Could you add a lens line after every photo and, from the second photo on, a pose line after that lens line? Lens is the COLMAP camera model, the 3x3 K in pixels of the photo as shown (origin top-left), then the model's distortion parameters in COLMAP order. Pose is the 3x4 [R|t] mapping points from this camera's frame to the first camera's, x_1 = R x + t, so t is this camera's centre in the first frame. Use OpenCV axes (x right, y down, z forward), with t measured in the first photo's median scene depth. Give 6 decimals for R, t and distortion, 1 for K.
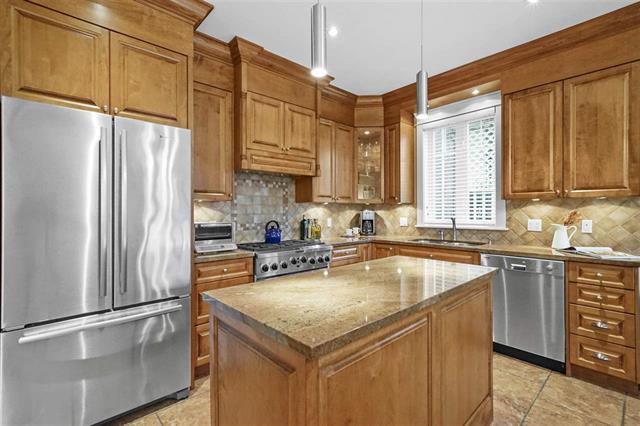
lens RADIAL K [[287.6, 0, 320.0], [0, 287.6, 210.3], [0, 0, 1]] dist [-0.003401, 0.000166]
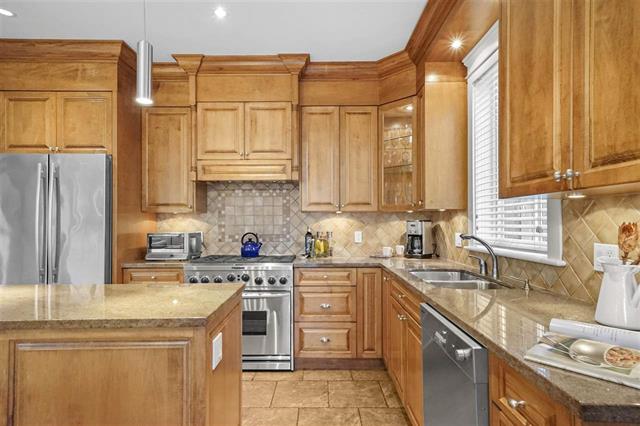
lens RADIAL K [[330.2, 0, 321.7], [0, 330.2, 217.3], [0, 0, 1]] dist [0.006003, 0.000147]
pose [[0.753028, -0.007843, -0.657942, 0.706995], [0.002844, 0.999958, -0.008666, -0.003405], [0.657983, 0.004655, 0.753019, 0.356326]]
